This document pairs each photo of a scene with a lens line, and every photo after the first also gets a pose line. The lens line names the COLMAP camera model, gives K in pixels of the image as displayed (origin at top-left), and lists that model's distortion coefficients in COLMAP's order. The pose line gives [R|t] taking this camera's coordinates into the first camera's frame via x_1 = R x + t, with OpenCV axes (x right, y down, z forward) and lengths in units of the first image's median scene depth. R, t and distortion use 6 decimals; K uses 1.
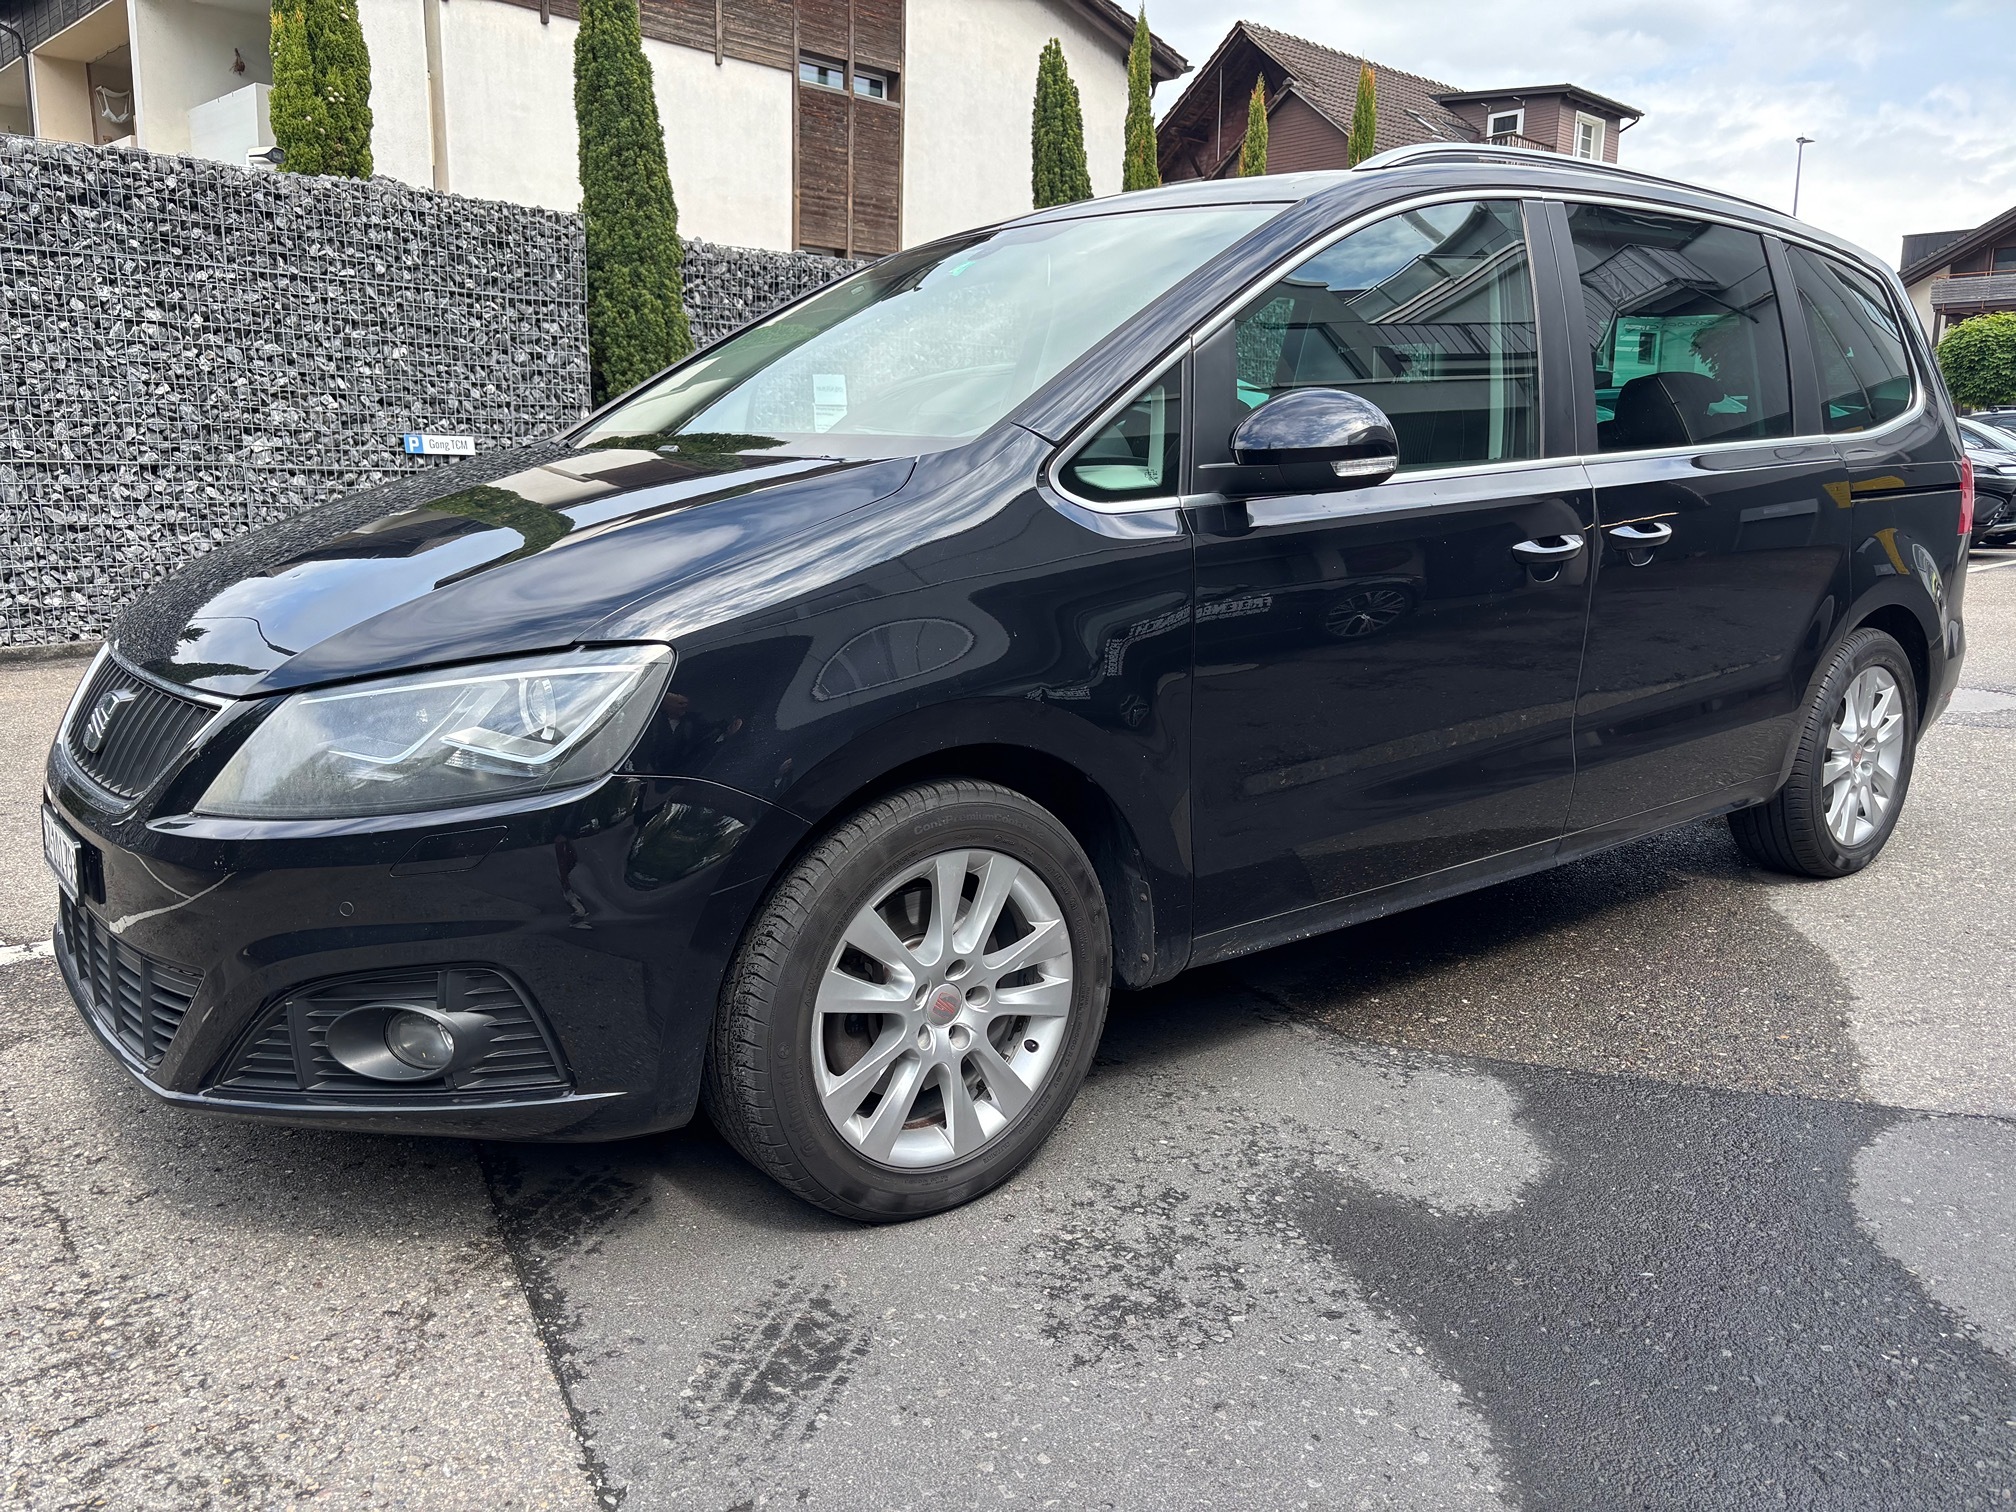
lens RADIAL K [[1556.4, 0, 1008.0], [0, 1556.4, 756.0], [0, 0, 1]] dist [0.059434, -0.068297]
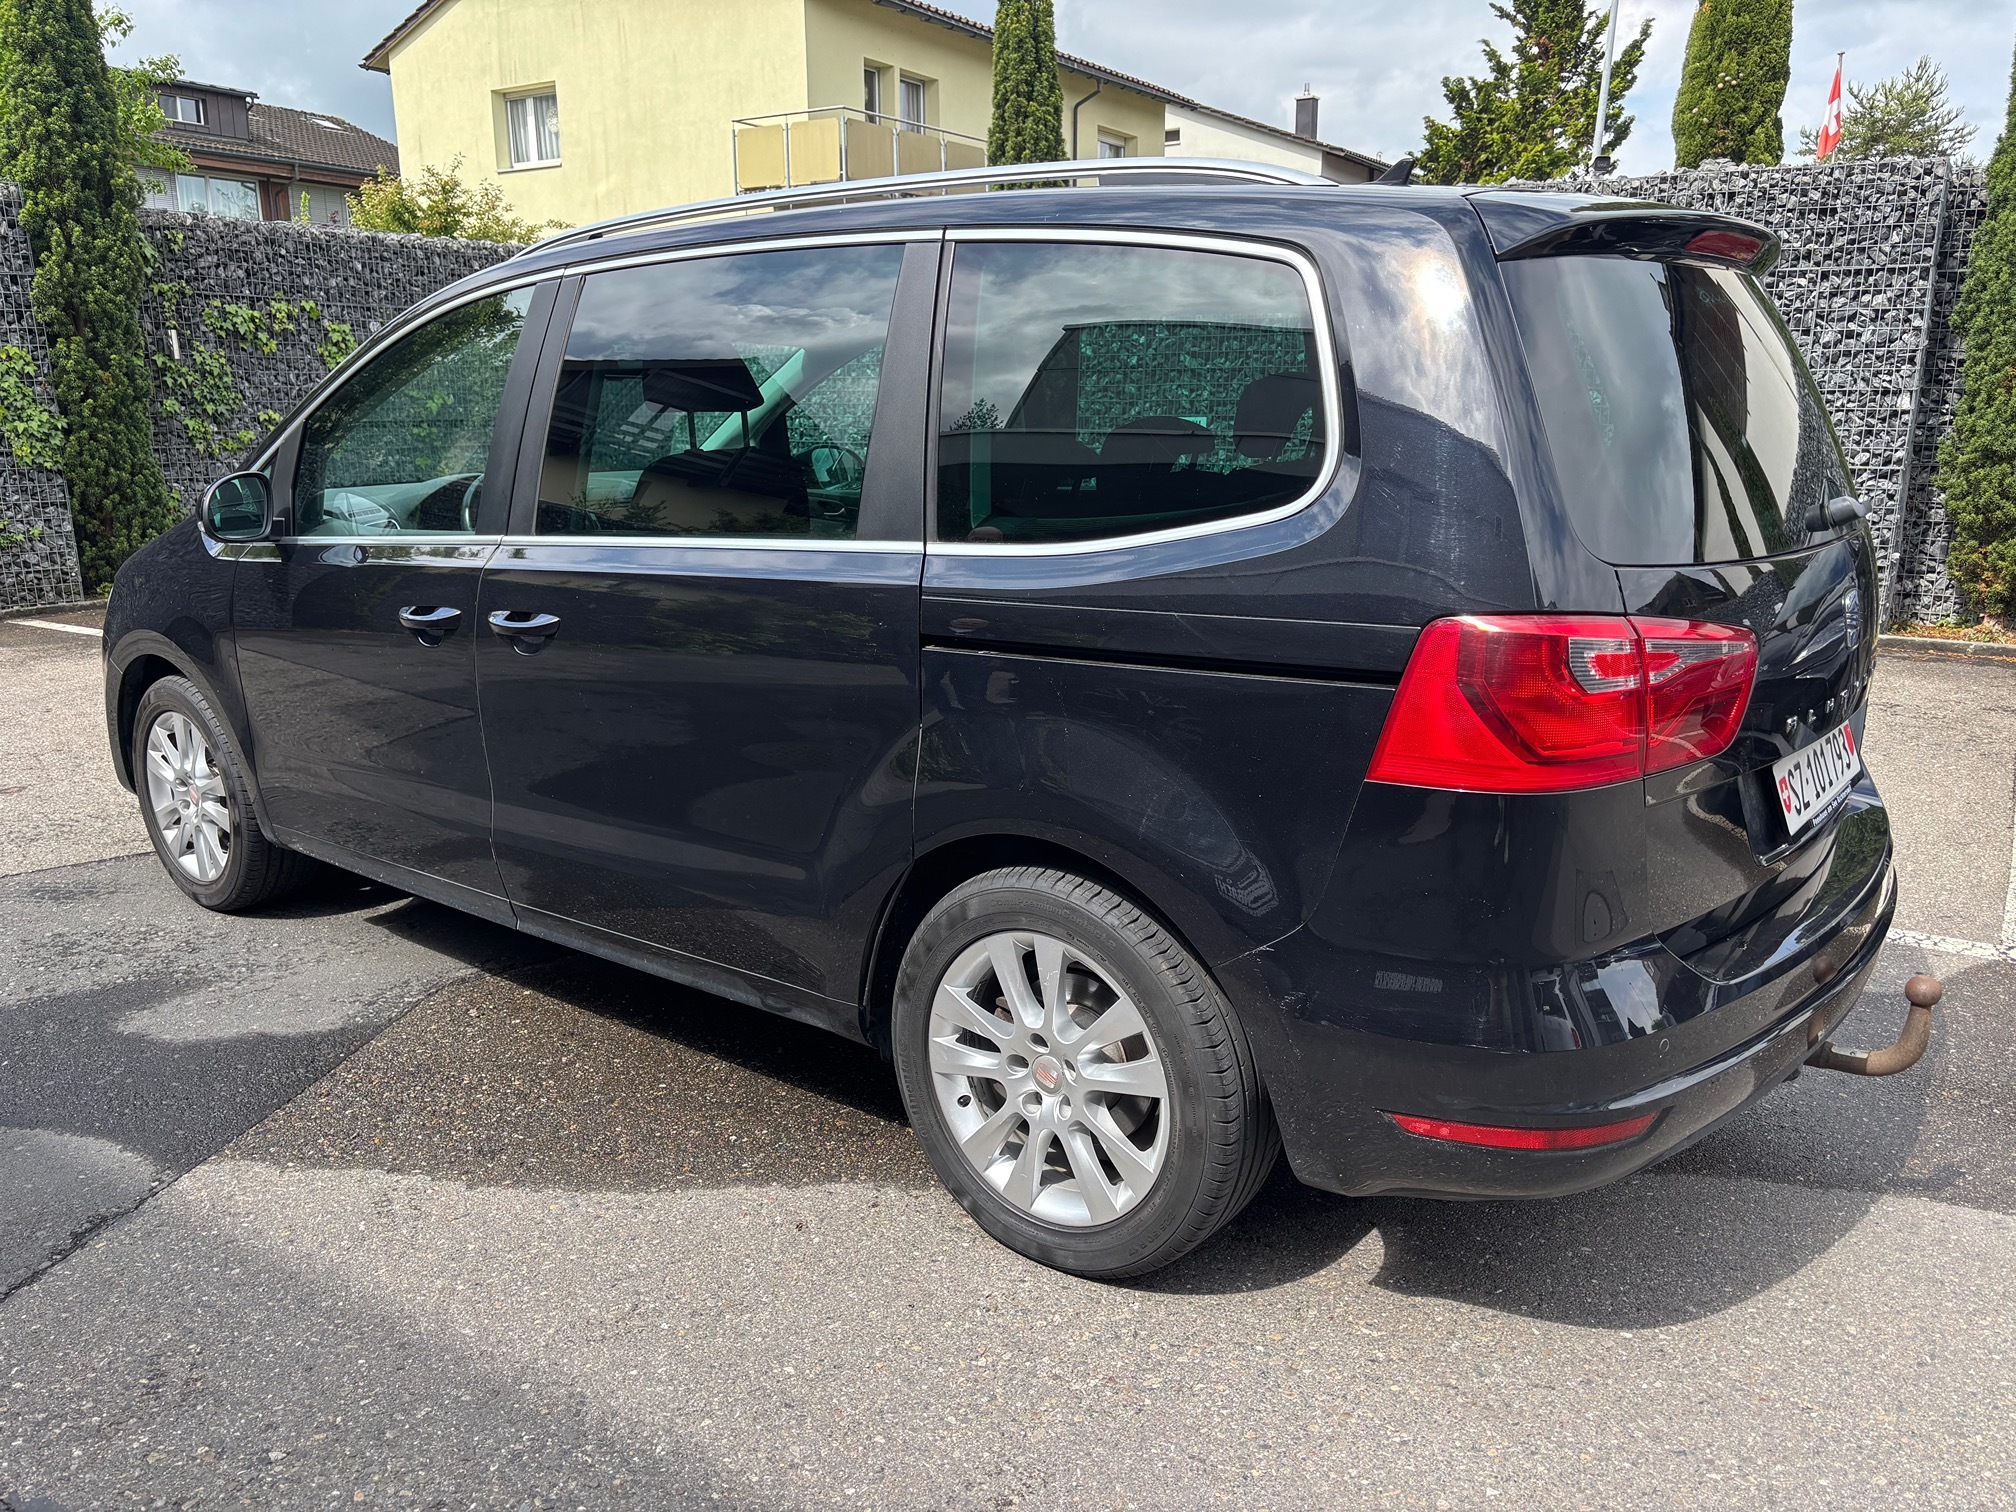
lens RADIAL K [[1556.4, 0, 1008.0], [0, 1556.4, 756.0], [0, 0, 1]] dist [0.059434, -0.068297]
pose [[0.190968, 0.218852, -0.956888, 0.506298], [-0.184242, 0.965495, 0.184051, -0.105923], [0.964150, 0.141151, 0.224701, 0.393046]]
